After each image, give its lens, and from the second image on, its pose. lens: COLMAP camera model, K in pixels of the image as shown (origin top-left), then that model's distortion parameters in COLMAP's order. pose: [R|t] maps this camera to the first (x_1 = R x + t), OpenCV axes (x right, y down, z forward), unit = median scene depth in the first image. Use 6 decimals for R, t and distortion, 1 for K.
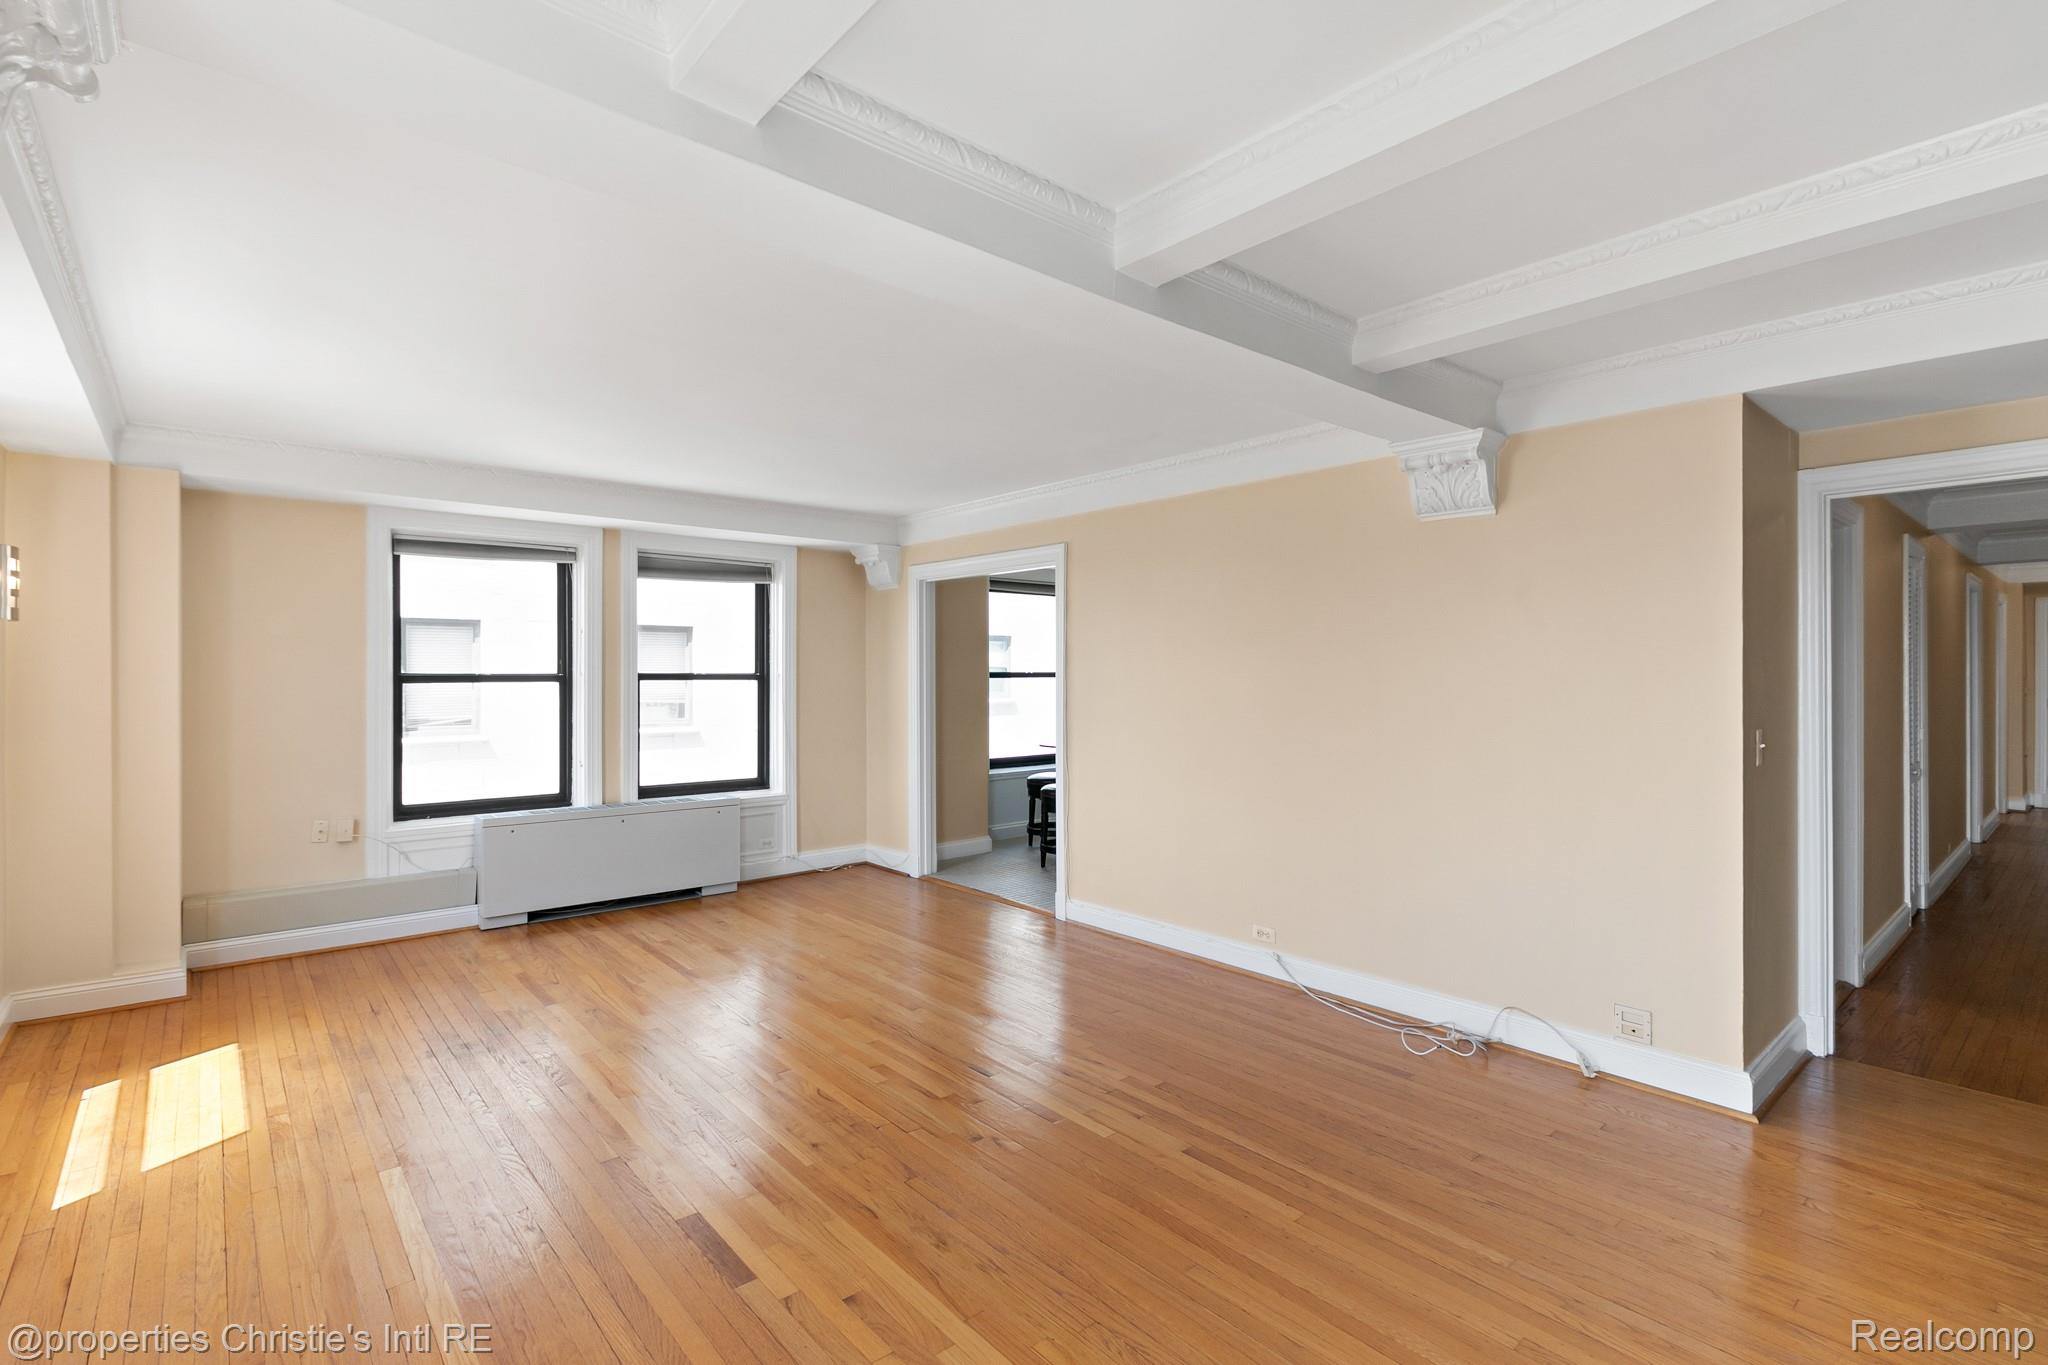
lens RADIAL K [[948.4, 0, 1007.8], [0, 948.4, 677.8], [0, 0, 1]] dist [0.003179, 0.000994]
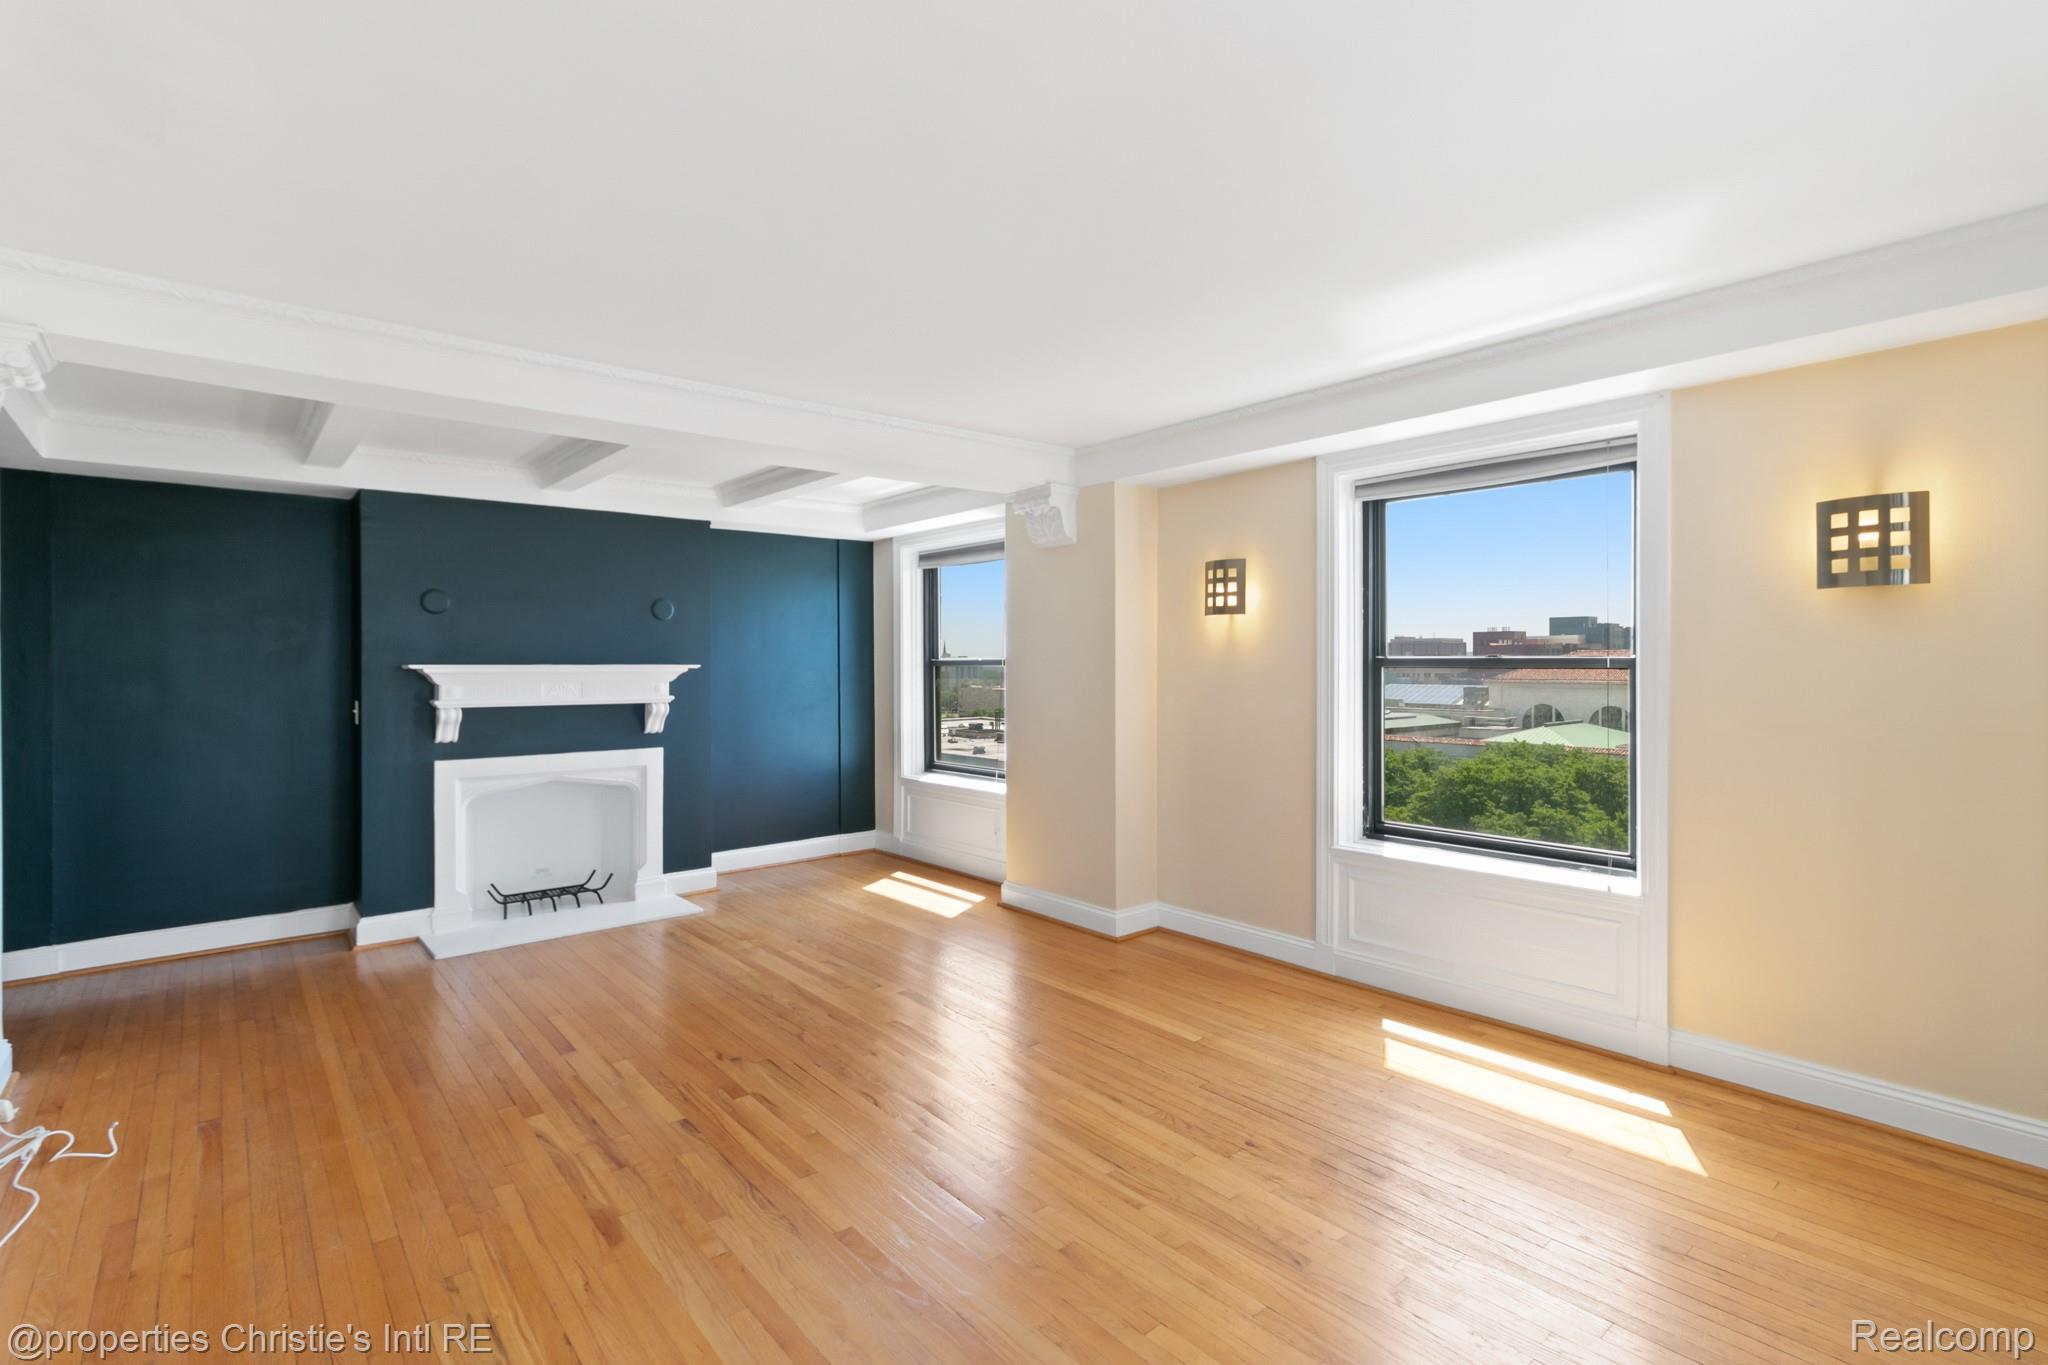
lens RADIAL K [[948.4, 0, 1012.7], [0, 948.4, 689.4], [0, 0, 1]] dist [0.003179, 0.000994]
pose [[-0.999951, 0.007252, 0.006696, -0.208582], [0.007466, 0.999443, 0.032511, -0.002685], [-0.006456, 0.032560, -0.999449, 1.168491]]
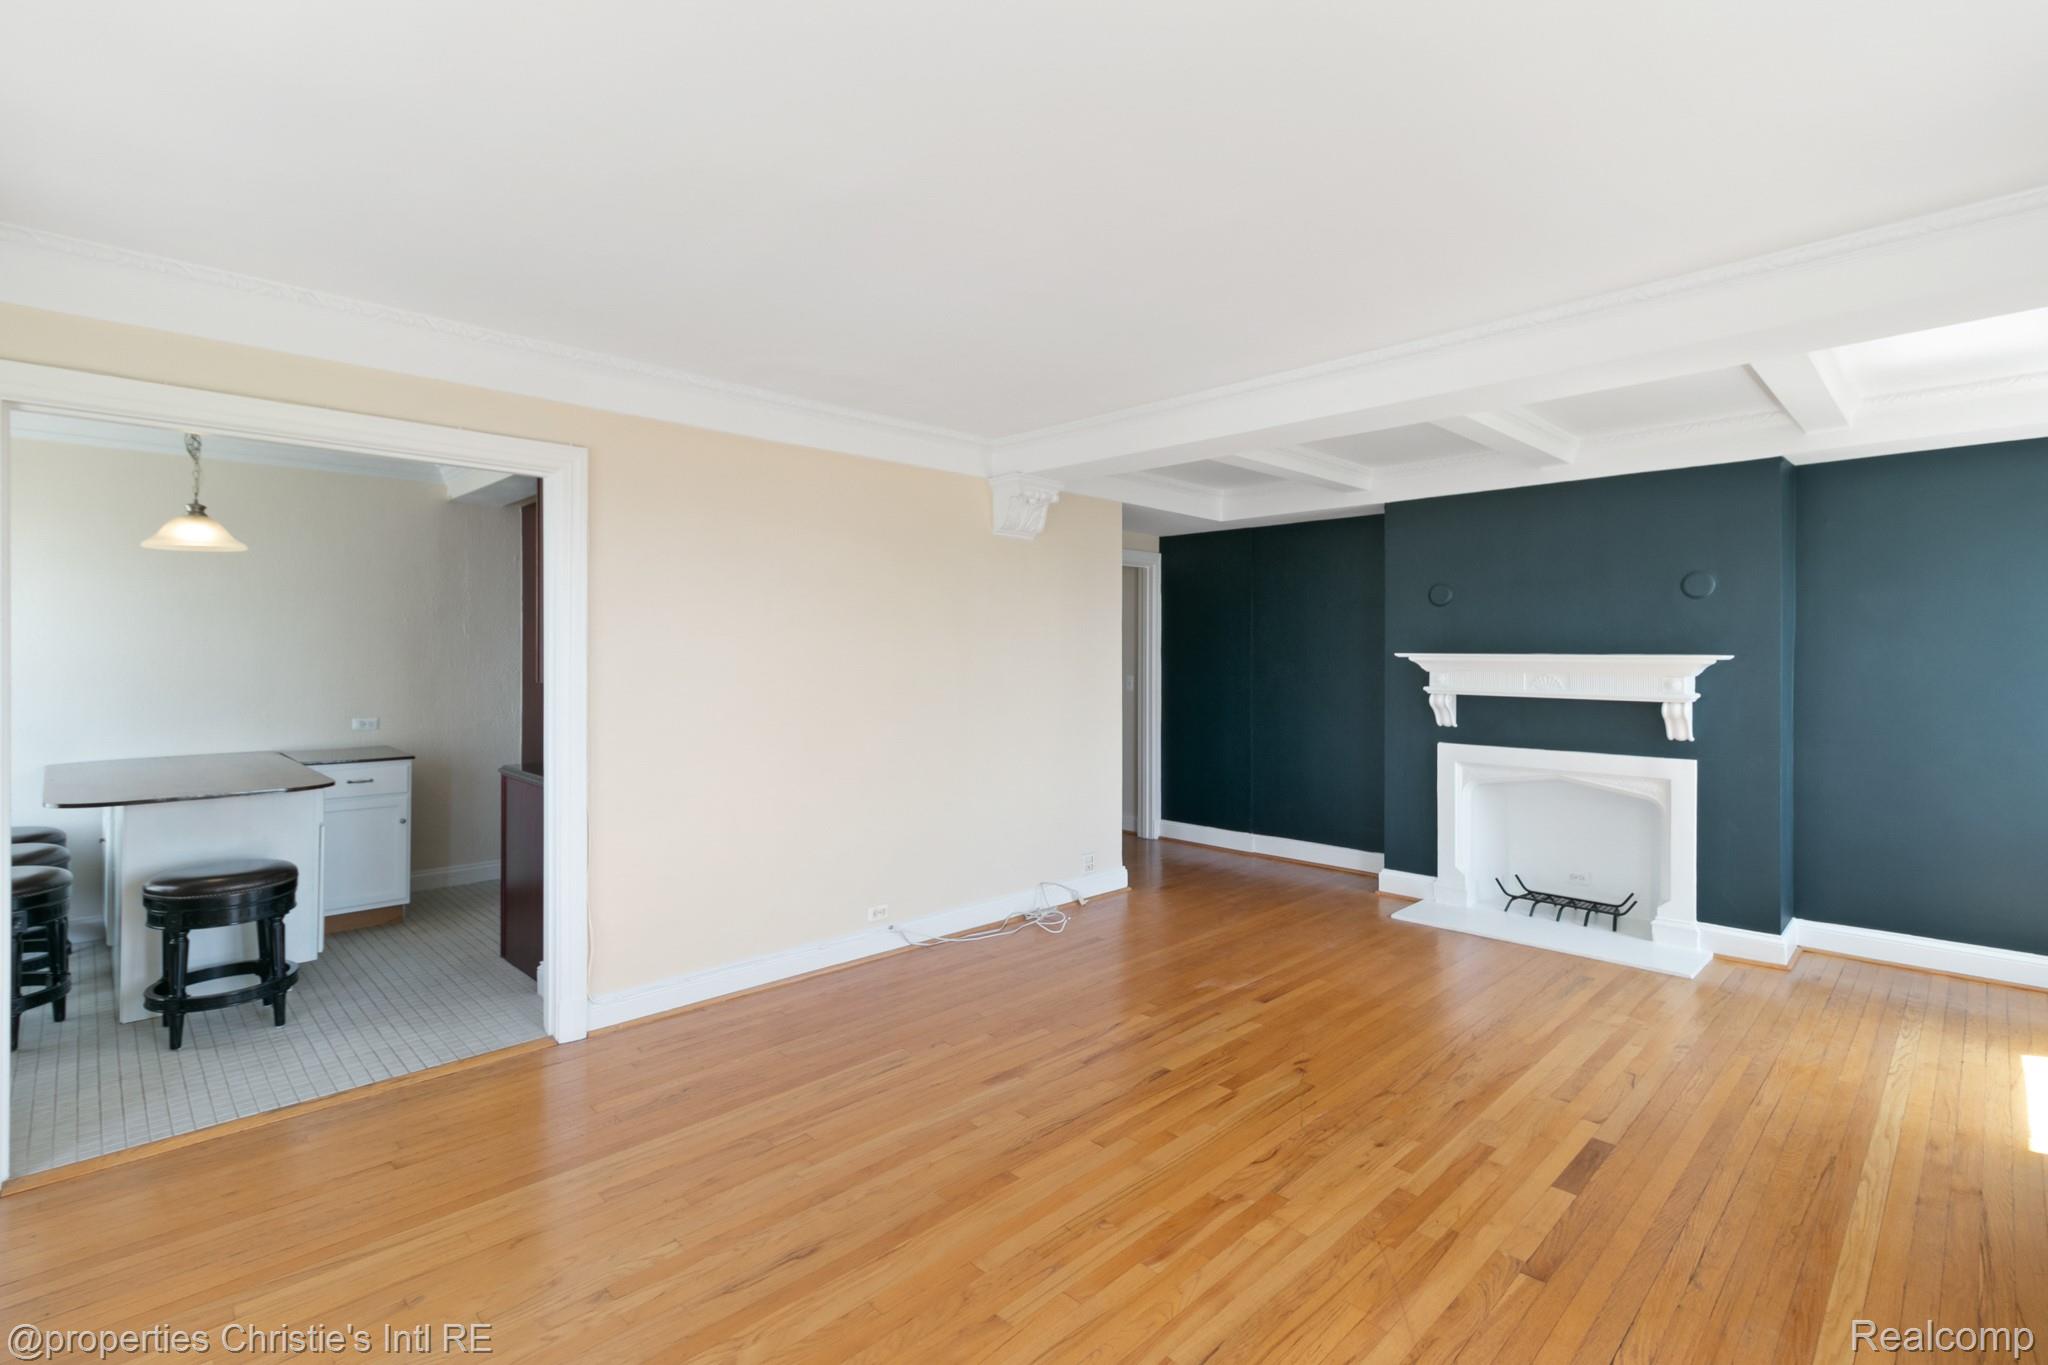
lens RADIAL K [[948.4, 0, 1005.6], [0, 948.4, 670.0], [0, 0, 1]] dist [0.003179, 0.000994]
pose [[-0.067797, -0.016322, 0.997566, -0.600823], [0.002755, 0.999859, 0.016547, -0.000461], [-0.997695, 0.003870, -0.067742, 0.770355]]
